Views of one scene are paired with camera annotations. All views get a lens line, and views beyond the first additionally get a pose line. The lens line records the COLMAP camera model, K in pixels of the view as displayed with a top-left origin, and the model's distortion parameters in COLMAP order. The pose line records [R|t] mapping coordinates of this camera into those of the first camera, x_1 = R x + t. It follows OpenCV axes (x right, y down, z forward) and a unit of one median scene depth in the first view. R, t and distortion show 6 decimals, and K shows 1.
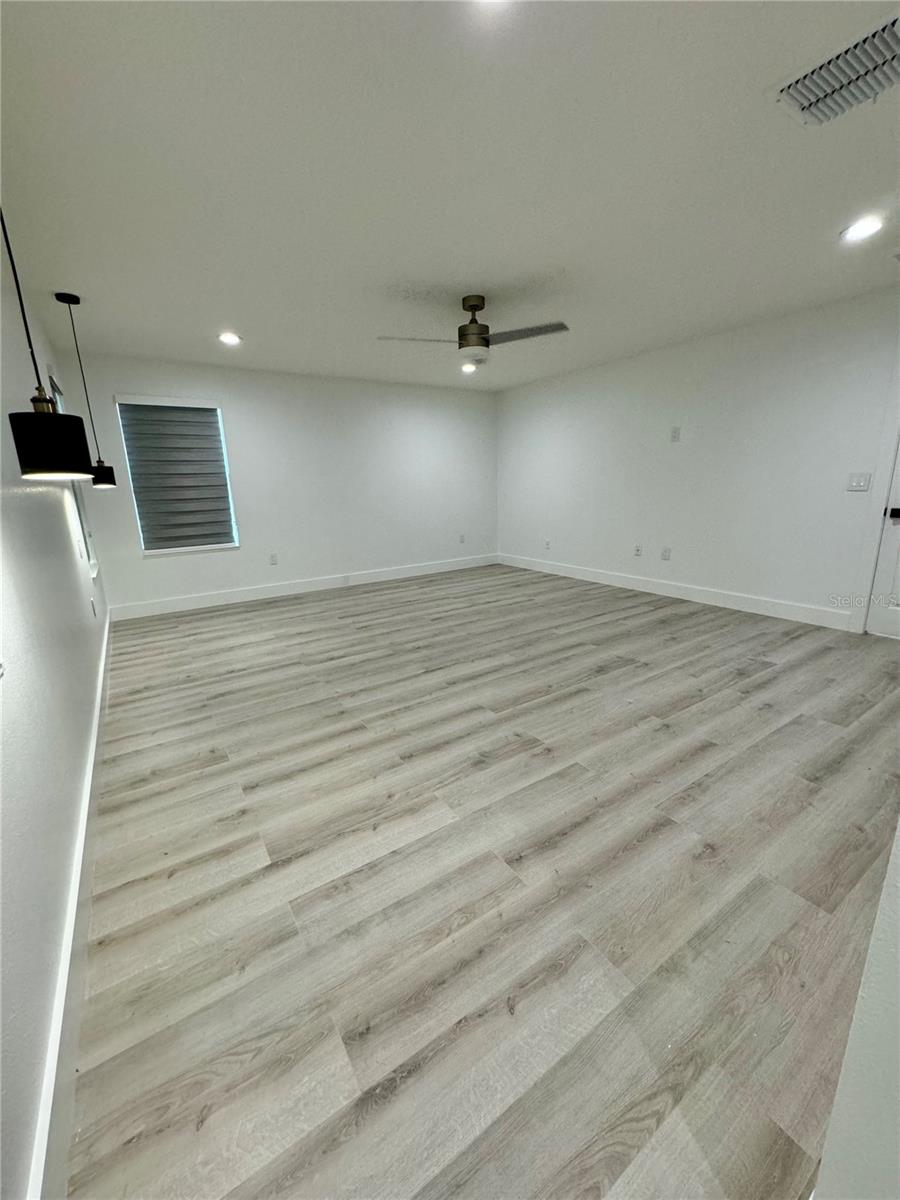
lens RADIAL K [[479.2, 0, 453.6], [0, 479.2, 604.5], [0, 0, 1]] dist [-0.002093, 0.000541]
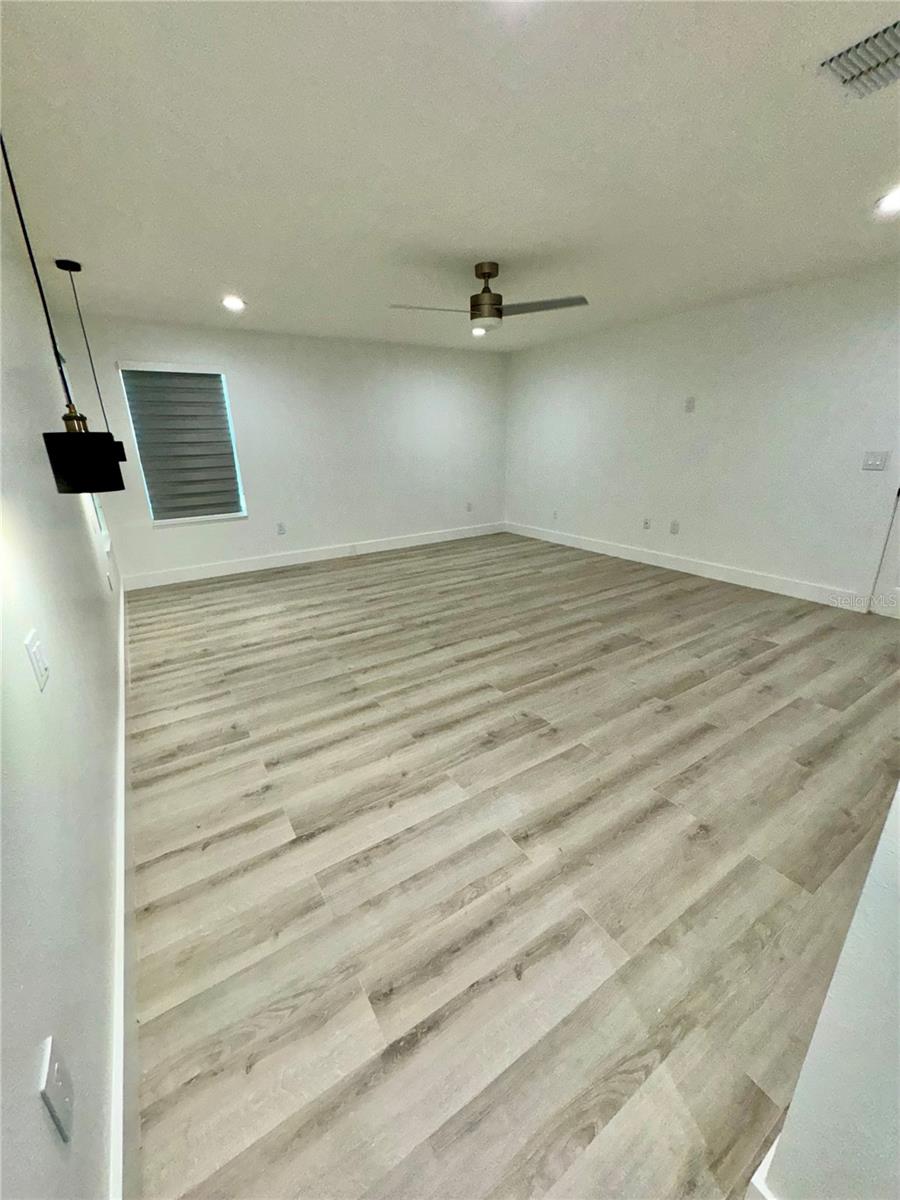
lens RADIAL K [[479.2, 0, 453.5], [0, 479.2, 605.0], [0, 0, 1]] dist [-0.002093, 0.000541]
pose [[0.999923, 0.009259, -0.008211, -0.015583], [-0.008534, 0.996396, 0.084395, -0.055964], [0.008963, -0.084318, 0.996399, -0.022096]]
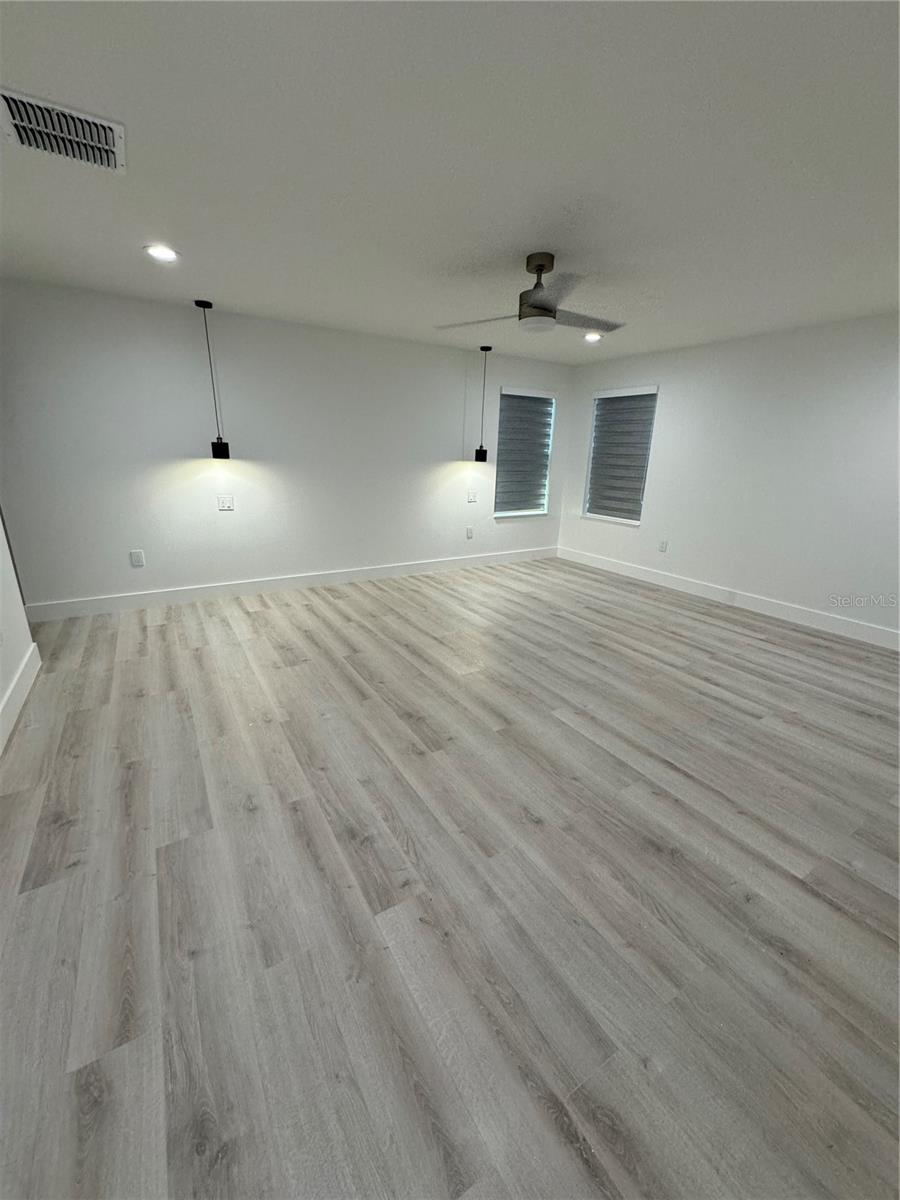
lens RADIAL K [[479.2, 0, 450.2], [0, 479.2, 603.0], [0, 0, 1]] dist [-0.002093, 0.000541]
pose [[-0.039331, 0.333241, -0.942021, 1.434295], [-0.272581, 0.903417, 0.330965, -0.469259], [0.961329, 0.269794, 0.055302, 1.355259]]
